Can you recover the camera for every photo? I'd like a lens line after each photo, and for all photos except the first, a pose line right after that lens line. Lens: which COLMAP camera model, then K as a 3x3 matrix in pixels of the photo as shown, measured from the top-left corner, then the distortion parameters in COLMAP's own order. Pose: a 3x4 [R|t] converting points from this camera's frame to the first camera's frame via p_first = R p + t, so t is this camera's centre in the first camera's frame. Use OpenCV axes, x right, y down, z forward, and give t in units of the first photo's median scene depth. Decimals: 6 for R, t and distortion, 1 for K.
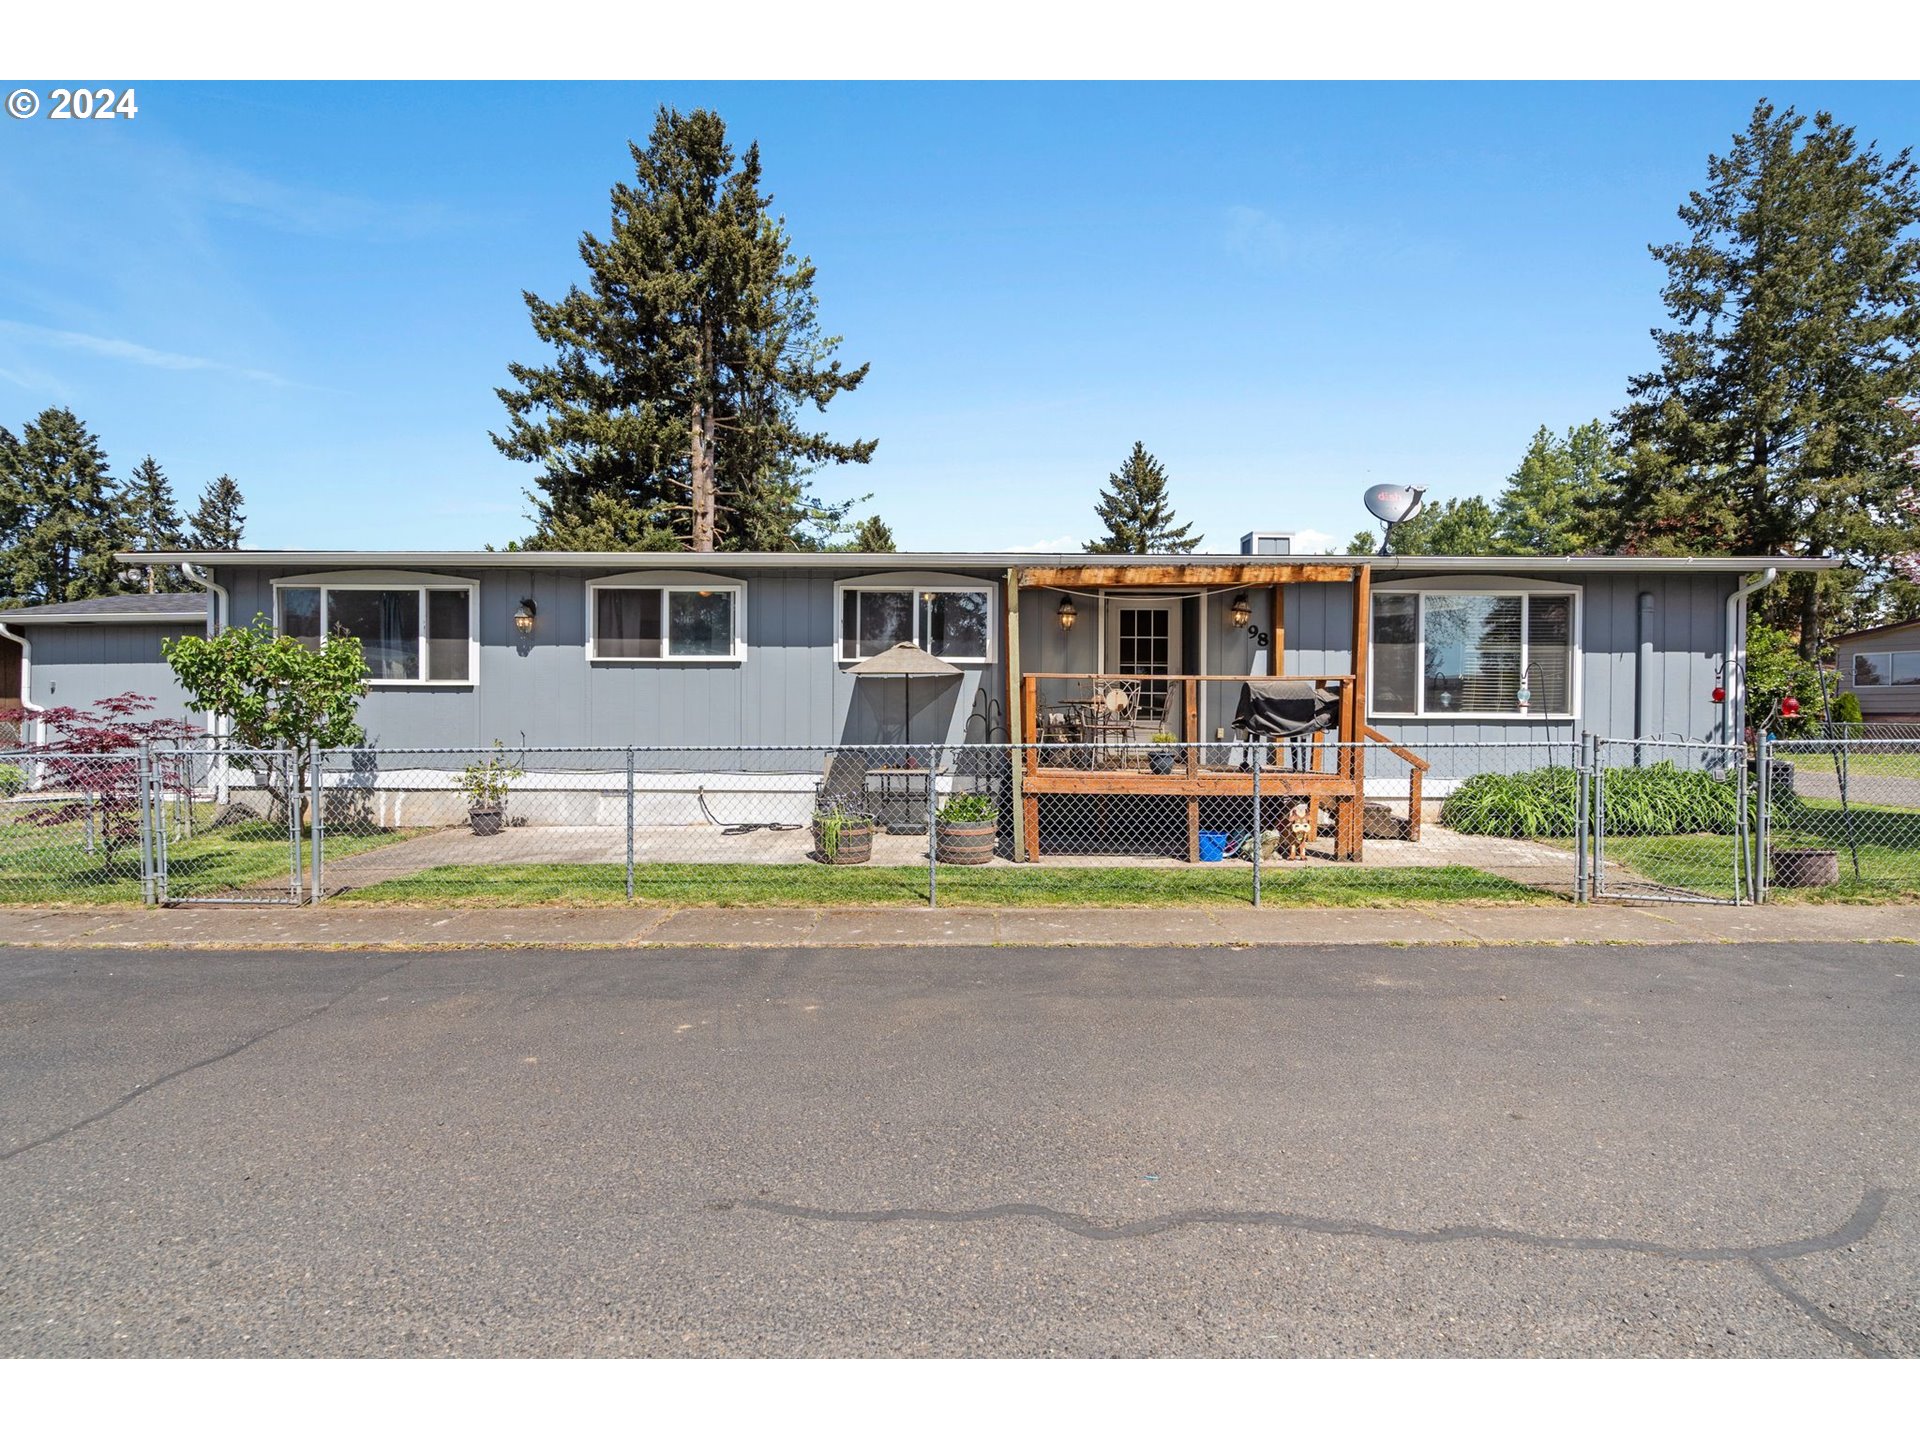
lens RADIAL K [[904.2, 0, 960.0], [0, 904.2, 720.0], [0, 0, 1]] dist [-0.001766, 0.000212]
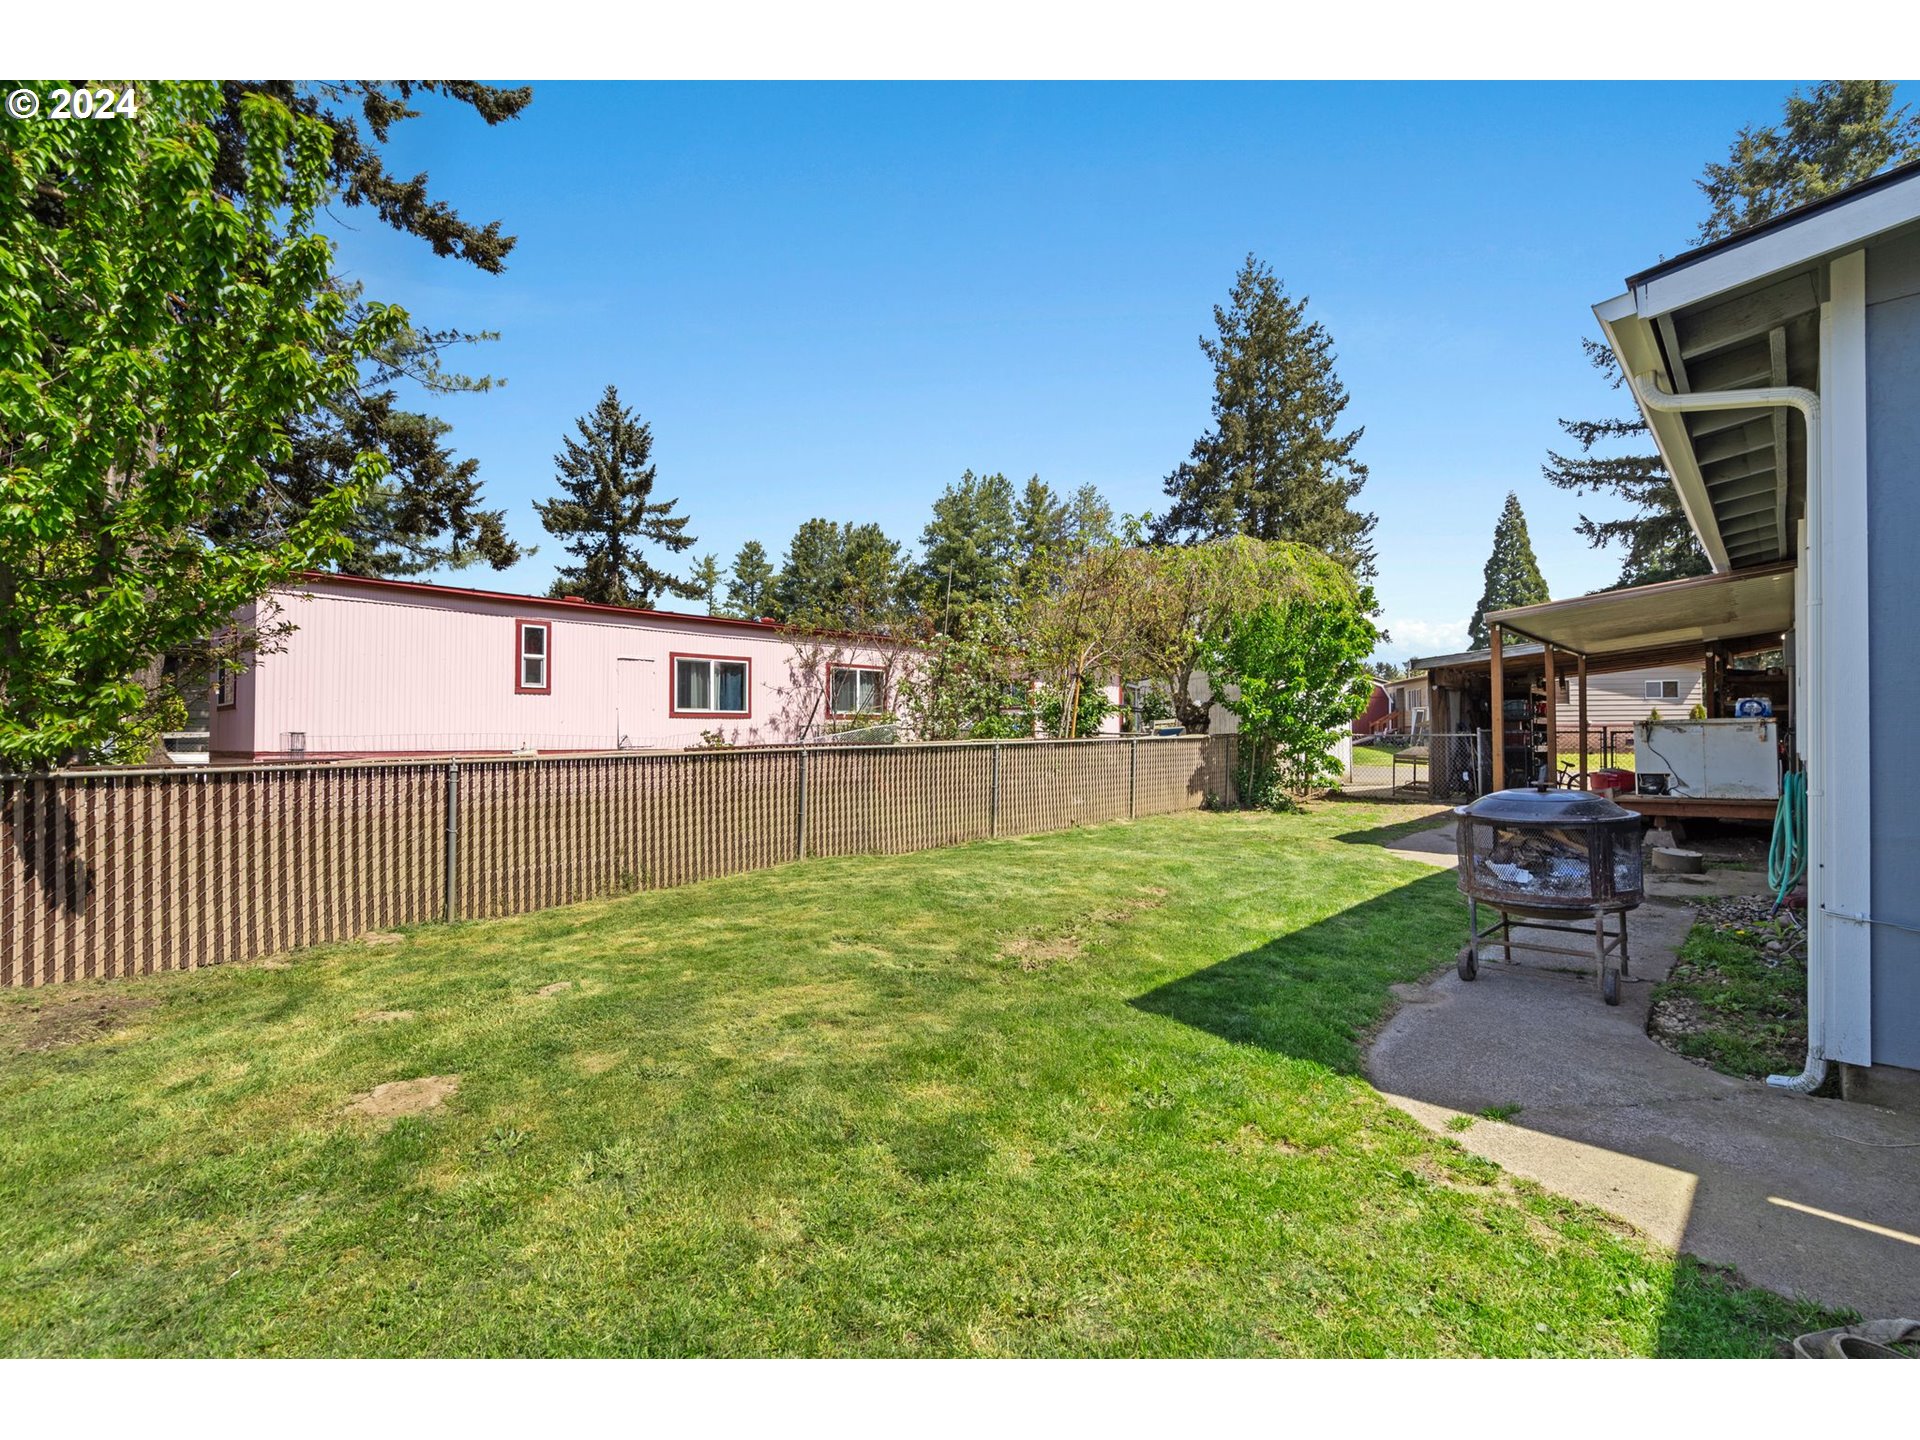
lens RADIAL K [[878.9, 0, 960.0], [0, 878.9, 720.0], [0, 0, 1]] dist [0.001319, 0.000243]
pose [[0.662266, -0.004471, 0.749255, -0.335235], [0.011150, 0.999930, -0.003888, -0.010000], [-0.749186, 0.010929, 0.662270, 0.468427]]
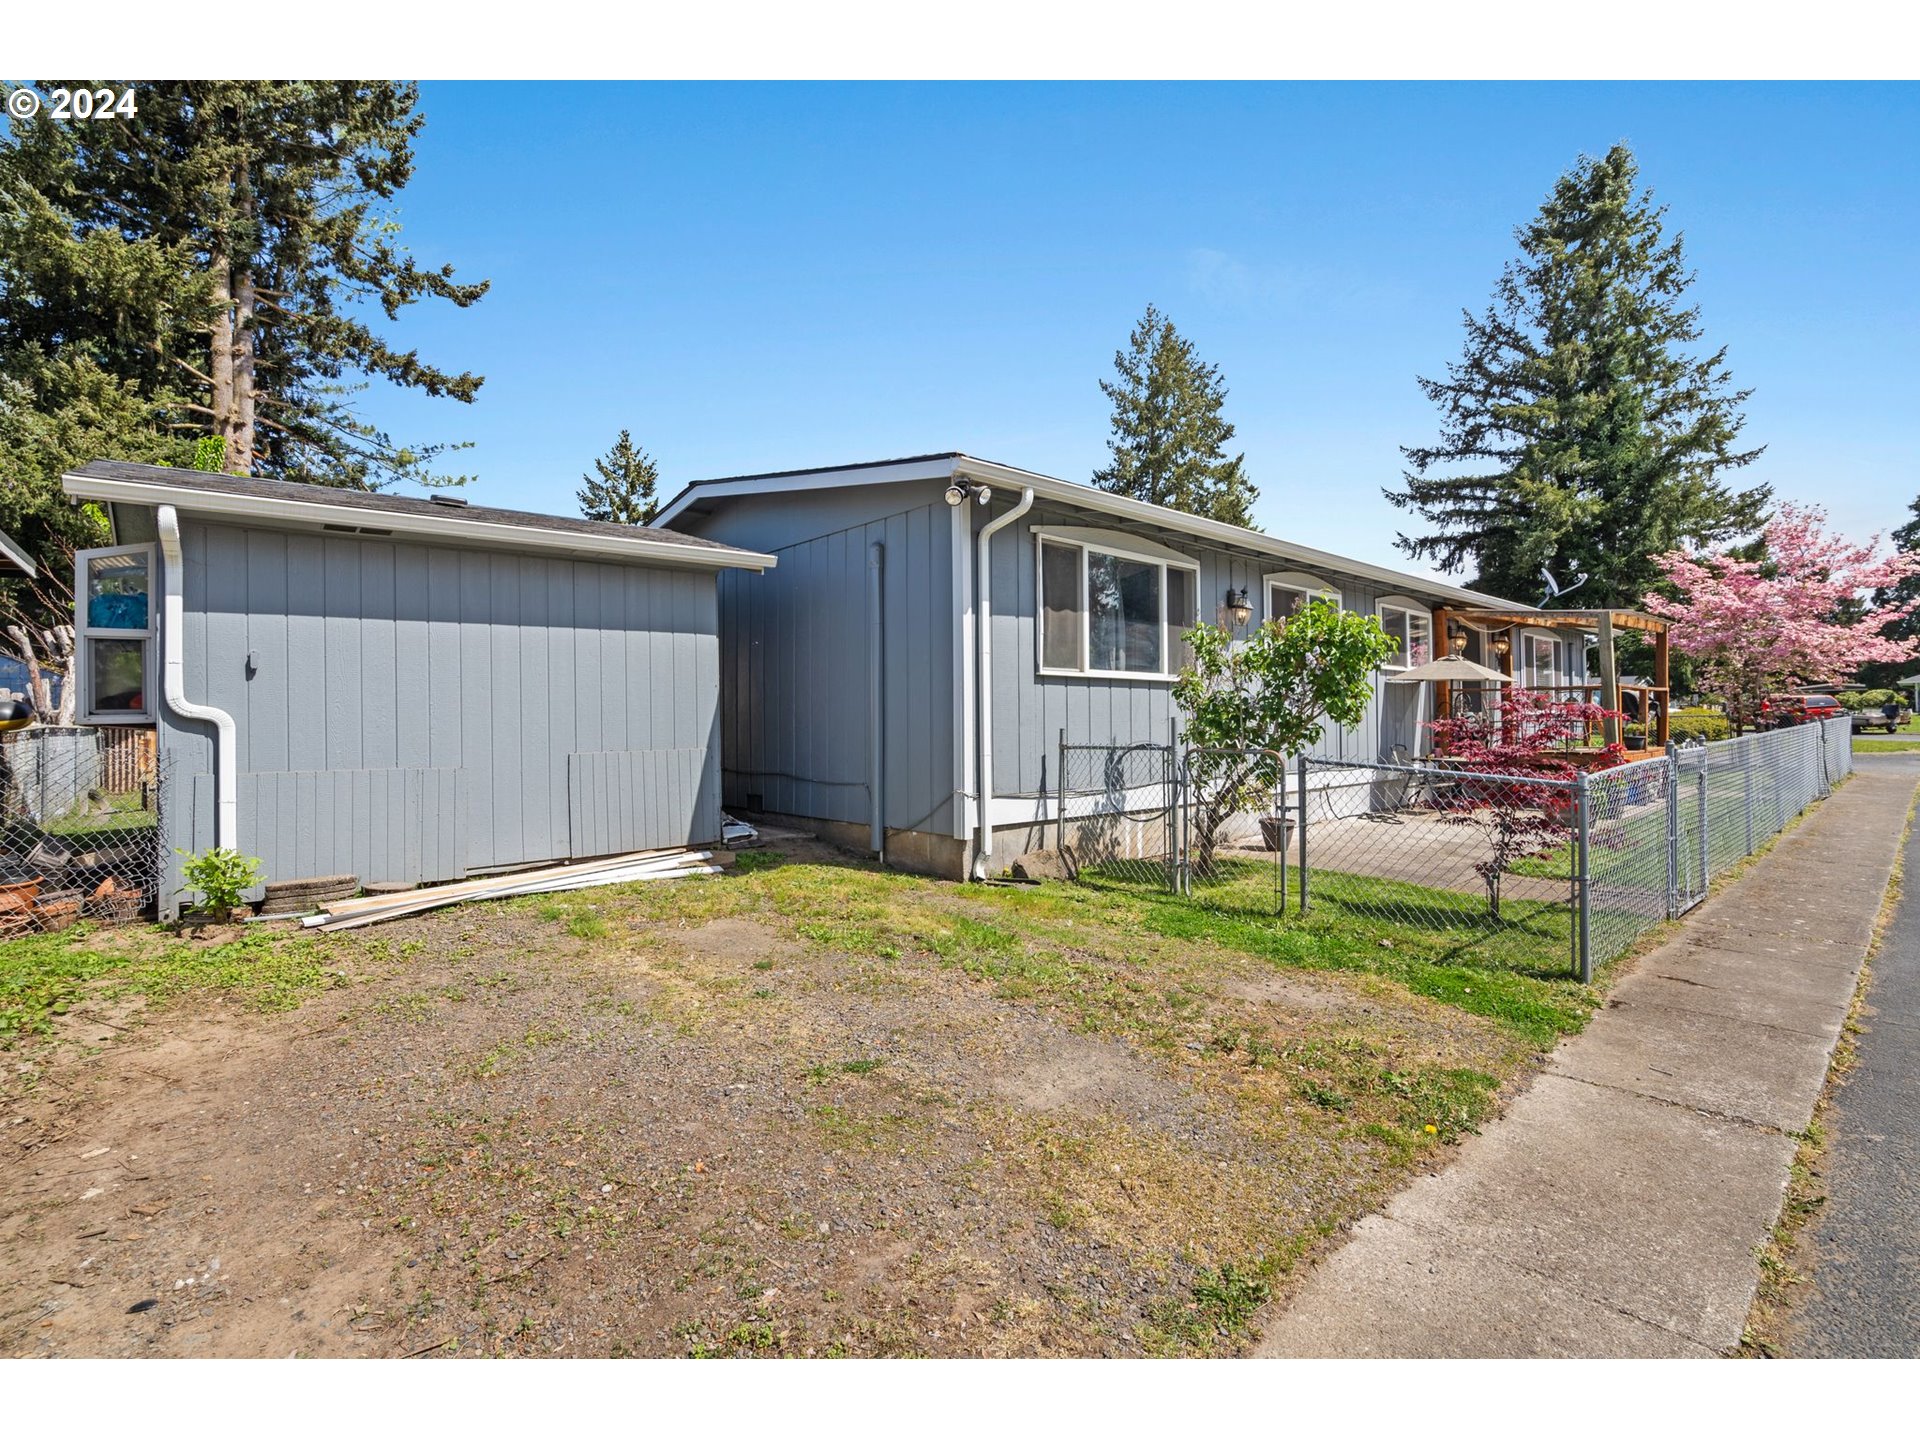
lens RADIAL K [[890.9, 0, 969.7], [0, 890.9, 708.9], [0, 0, 1]] dist [0.003358, 0.000837]
pose [[0.720584, -0.005250, 0.693347, -0.351031], [0.016245, 0.999825, -0.009313, -0.002261], [-0.693177, 0.017974, 0.720543, 0.148406]]
